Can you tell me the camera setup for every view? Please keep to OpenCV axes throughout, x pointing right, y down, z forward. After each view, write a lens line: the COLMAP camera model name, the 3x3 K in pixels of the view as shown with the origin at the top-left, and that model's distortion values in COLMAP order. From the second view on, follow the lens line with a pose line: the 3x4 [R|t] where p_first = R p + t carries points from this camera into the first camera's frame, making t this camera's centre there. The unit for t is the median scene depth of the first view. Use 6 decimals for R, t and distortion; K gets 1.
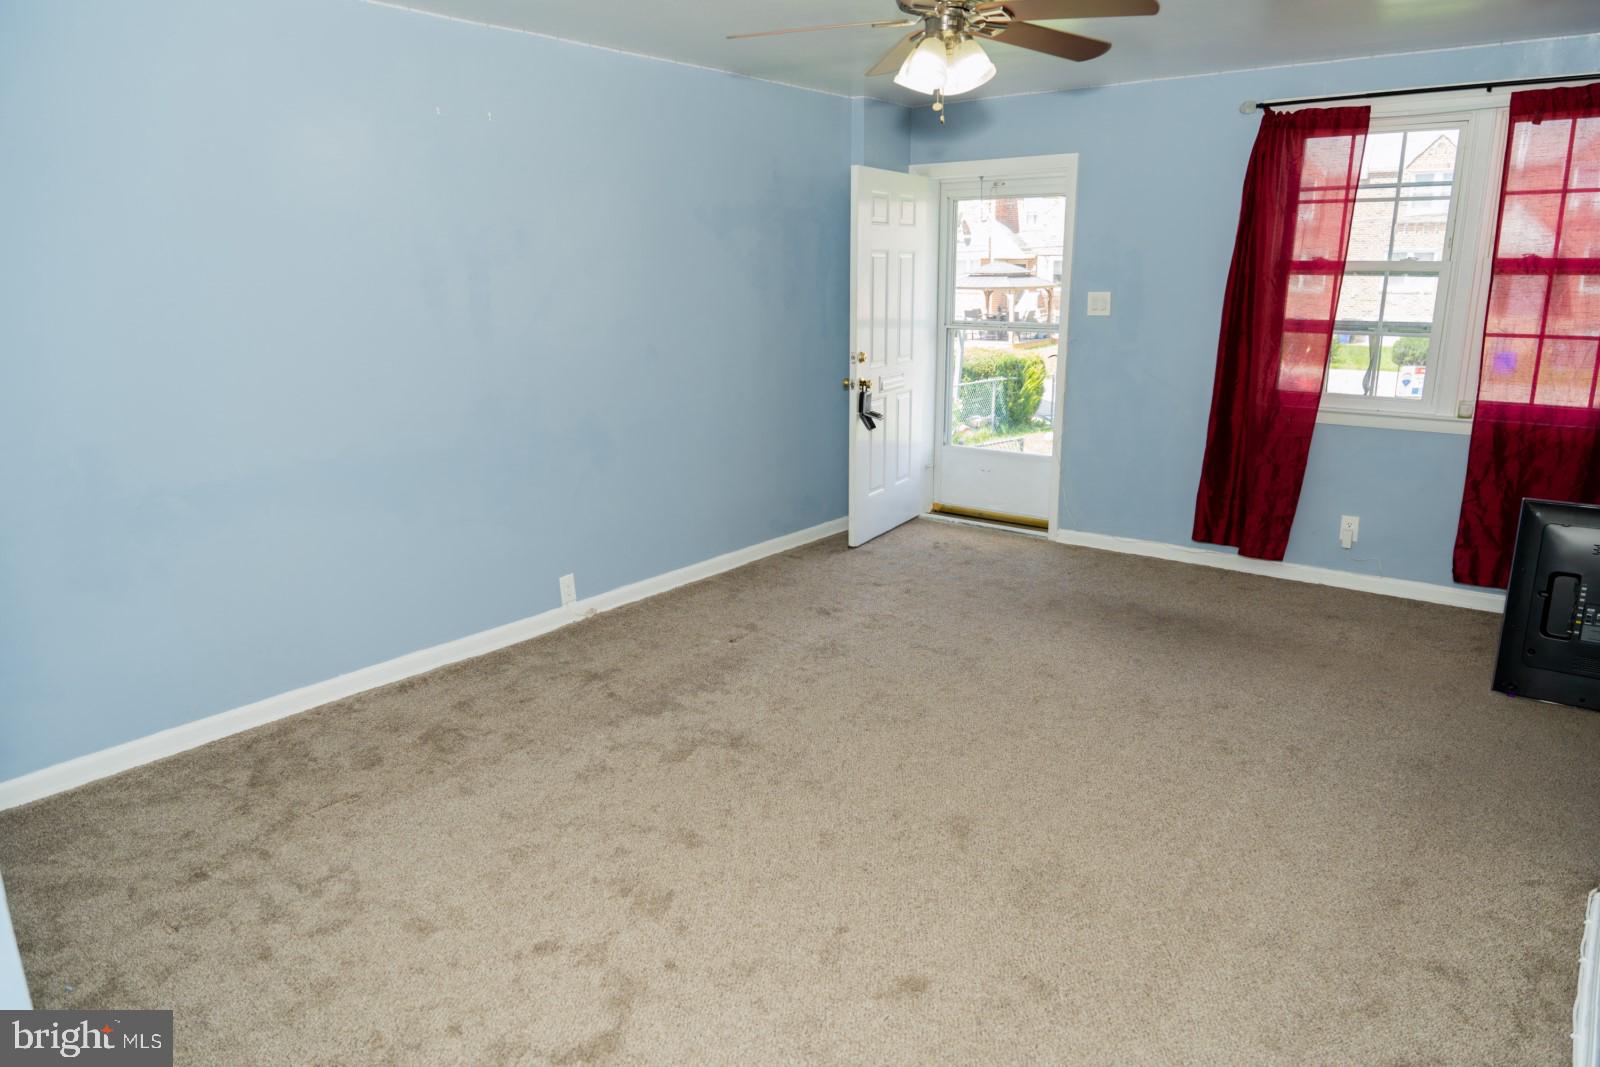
lens RADIAL K [[1074.6, 0, 797.6], [0, 1074.6, 542.5], [0, 0, 1]] dist [-0.002415, -0.018796]
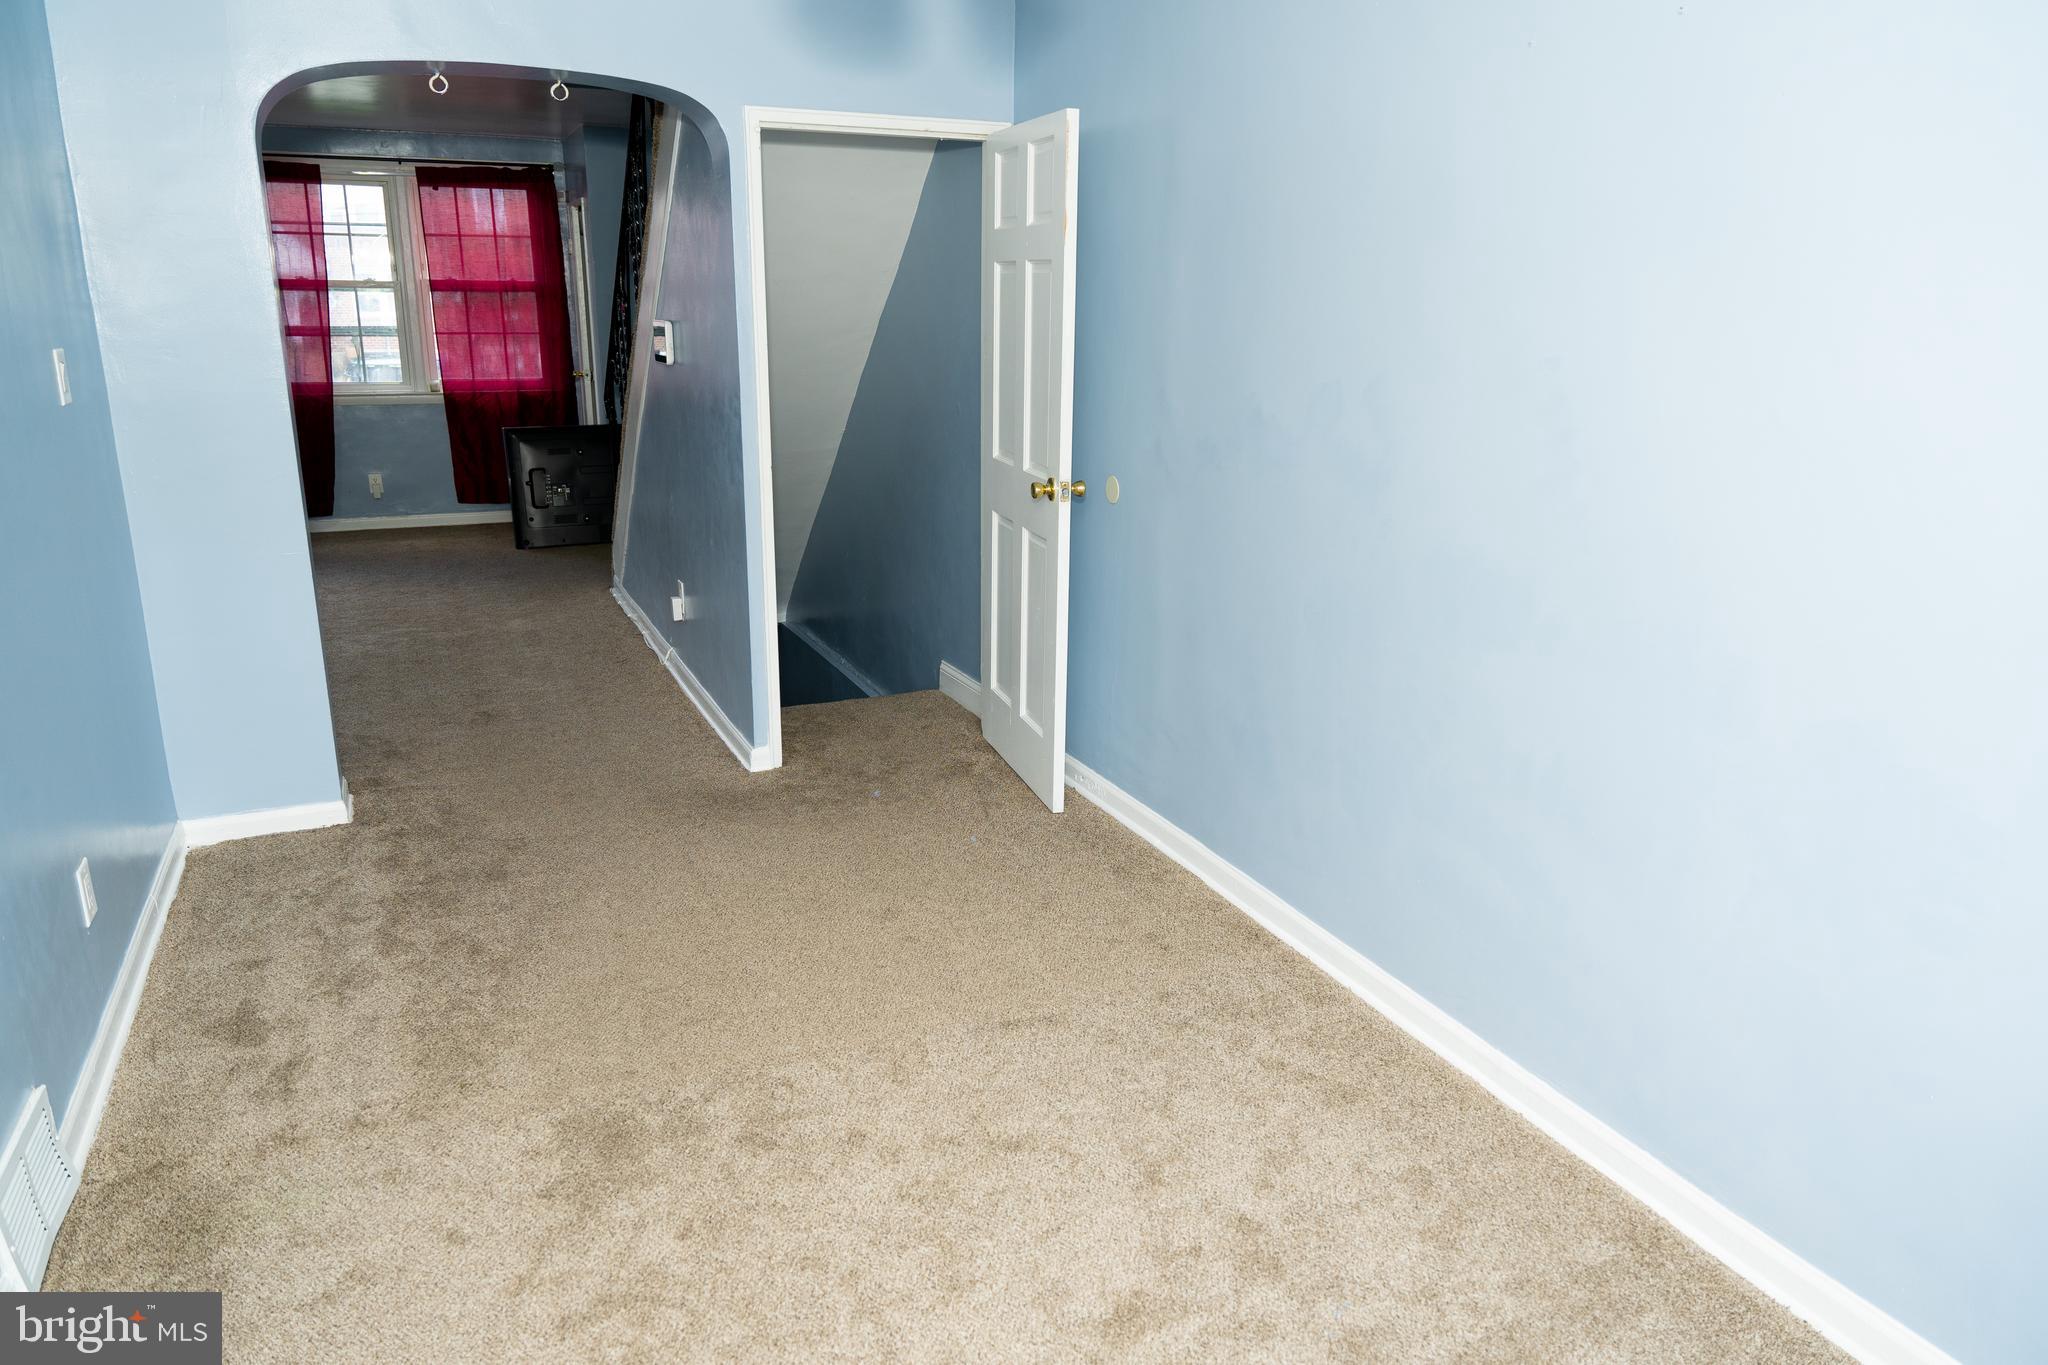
lens RADIAL K [[1375.5, 0, 1021.2], [0, 1375.5, 682.6], [0, 0, 1]] dist [-0.002415, -0.018796]
pose [[0.476899, -0.223680, 0.850020, -0.654949], [0.197134, 0.969660, 0.144562, 0.149643], [-0.856566, 0.098626, 0.506525, -0.567360]]
